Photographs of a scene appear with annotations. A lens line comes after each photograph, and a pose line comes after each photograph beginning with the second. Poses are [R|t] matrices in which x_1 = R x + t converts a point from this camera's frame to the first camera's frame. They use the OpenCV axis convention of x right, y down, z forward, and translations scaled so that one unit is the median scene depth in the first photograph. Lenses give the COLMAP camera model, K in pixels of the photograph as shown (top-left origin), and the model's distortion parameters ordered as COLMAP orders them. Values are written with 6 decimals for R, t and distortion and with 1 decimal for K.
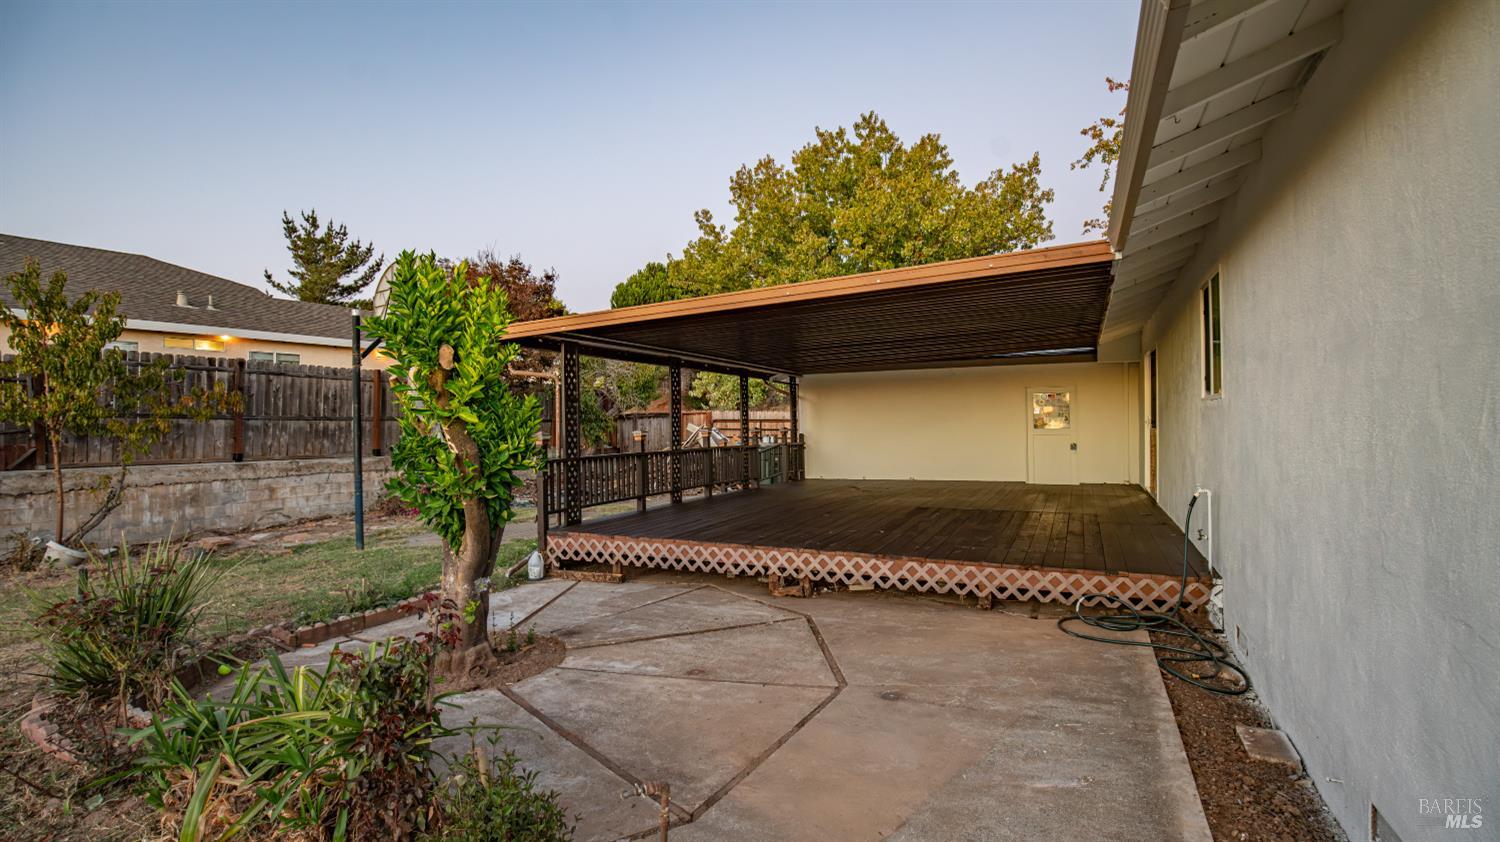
lens RADIAL K [[698.1, 0, 750.0], [0, 698.1, 421.0], [0, 0, 1]] dist [-0.028546, 0.000530]
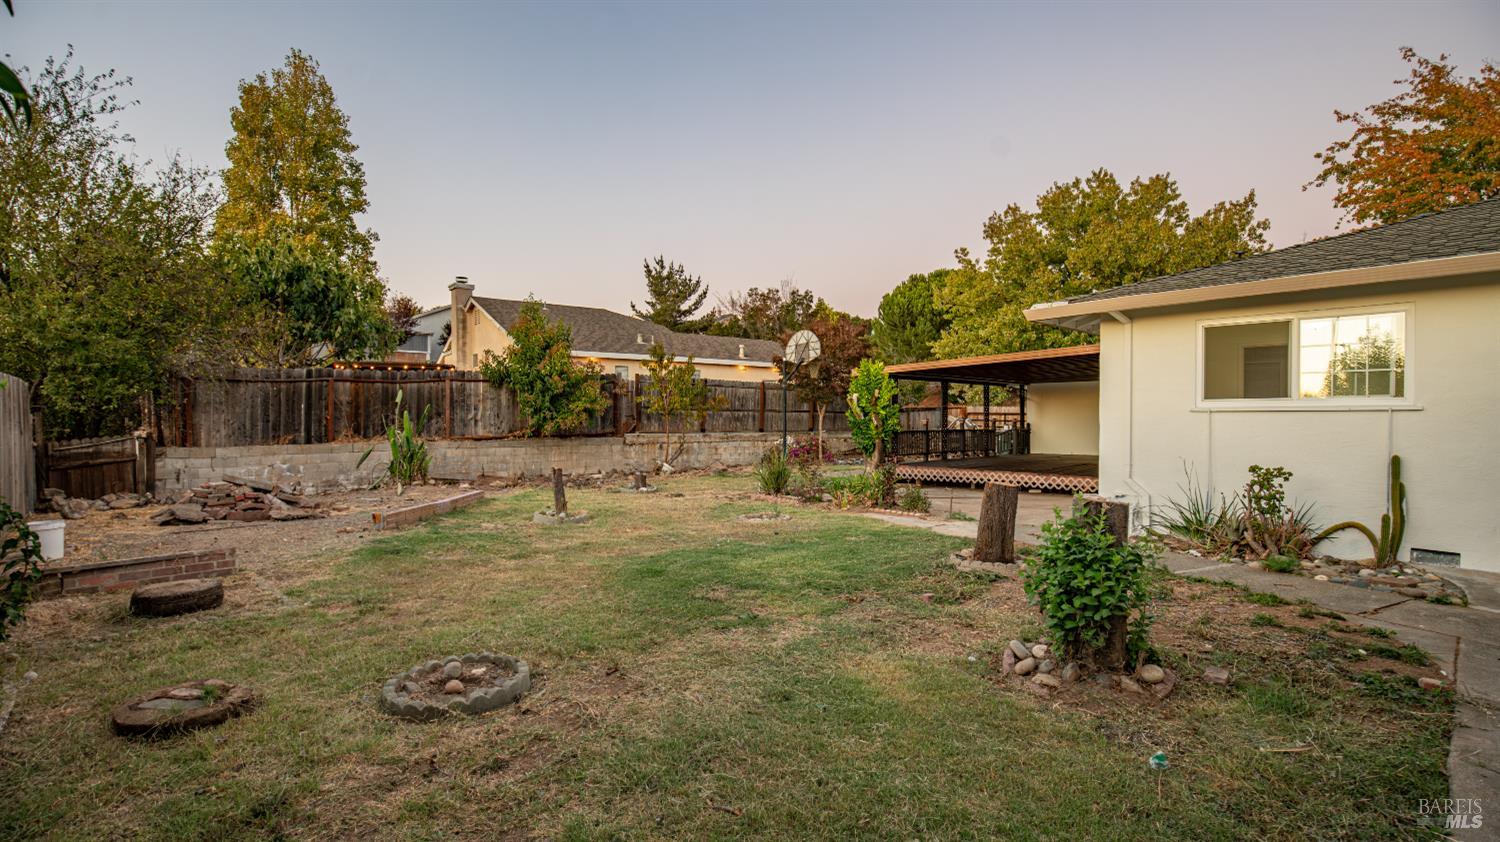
lens RADIAL K [[698.1, 0, 750.0], [0, 698.1, 421.0], [0, 0, 1]] dist [-0.028546, 0.000530]
pose [[0.936254, 0.013193, -0.351077, 0.023115], [-0.009129, 0.999871, 0.013227, -0.000149], [0.351206, -0.009179, 0.936253, -0.357954]]
